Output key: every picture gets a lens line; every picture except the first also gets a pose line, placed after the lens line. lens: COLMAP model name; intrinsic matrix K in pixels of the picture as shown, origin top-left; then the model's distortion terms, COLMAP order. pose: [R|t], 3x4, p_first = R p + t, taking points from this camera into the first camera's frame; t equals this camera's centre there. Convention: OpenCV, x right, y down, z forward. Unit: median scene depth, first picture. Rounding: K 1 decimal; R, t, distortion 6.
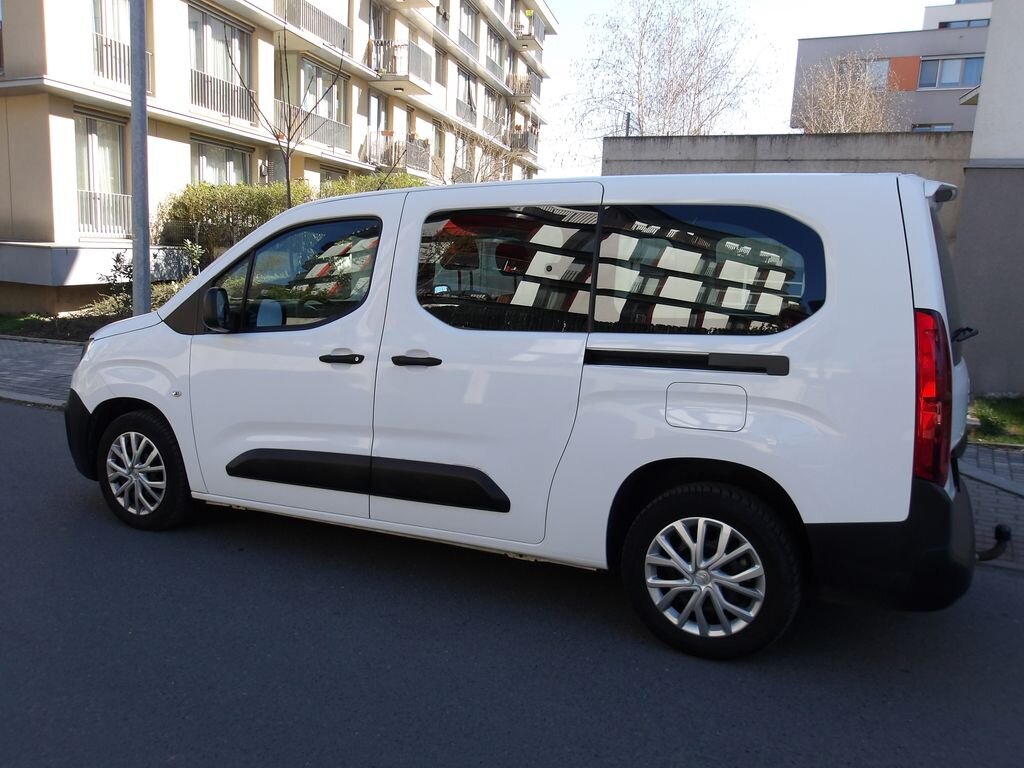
lens RADIAL K [[854.9, 0, 517.2], [0, 854.9, 385.9], [0, 0, 1]] dist [-0.019944, 0.010843]
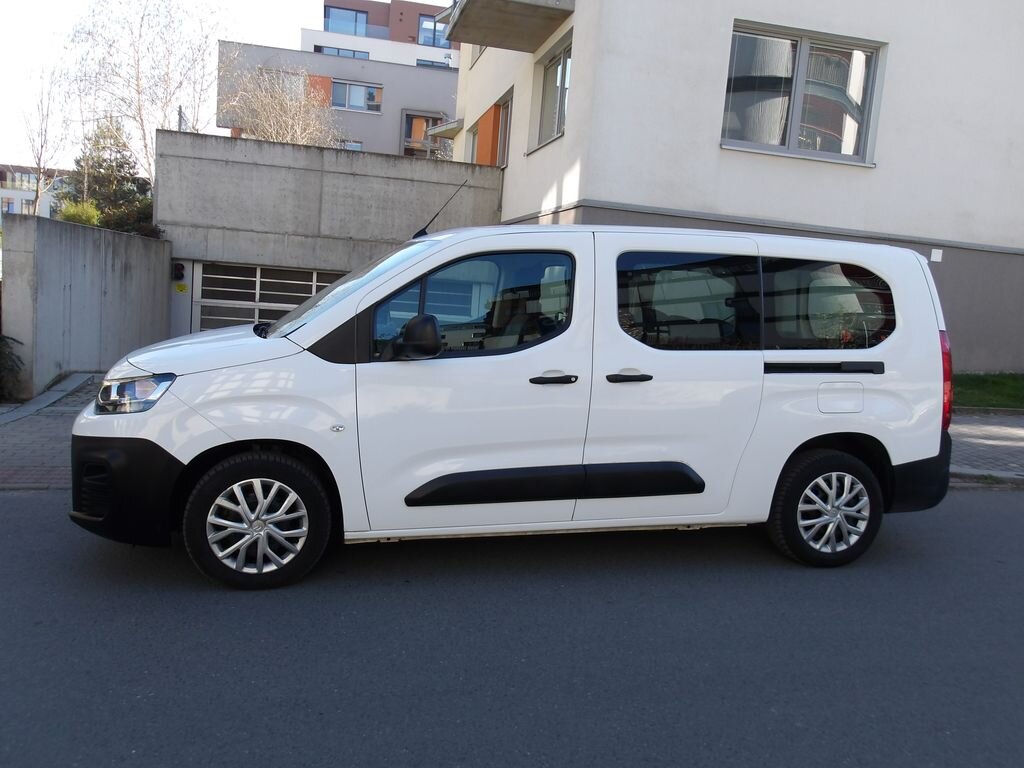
lens RADIAL K [[847.5, 0, 512.0], [0, 847.5, 384.0], [0, 0, 1]] dist [-0.014164, -0.000472]
pose [[0.760870, -0.063400, 0.645799, -0.790607], [0.060211, 0.997820, 0.027019, -0.049229], [-0.646104, 0.018326, 0.763029, 0.168192]]
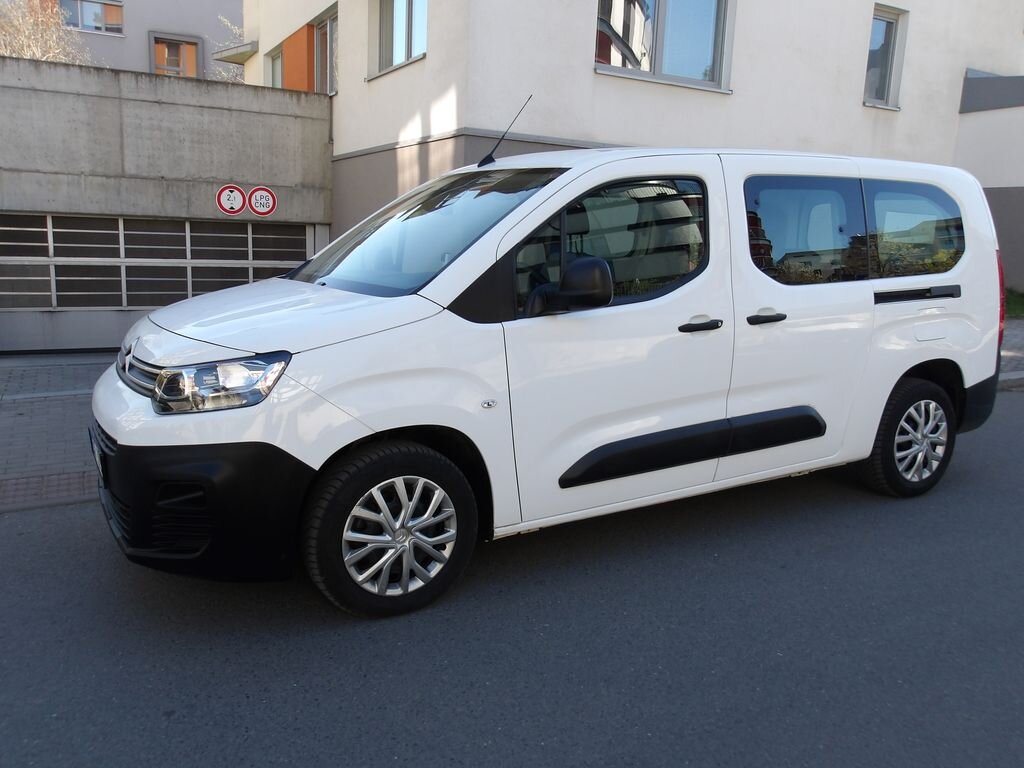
lens RADIAL K [[854.1, 0, 513.5], [0, 854.1, 385.2], [0, 0, 1]] dist [-0.008401, -0.002677]
pose [[0.550467, -0.167466, 0.817888, -0.932258], [0.117566, 0.985462, 0.122651, -0.090477], [-0.826537, 0.028640, 0.562153, 0.527213]]
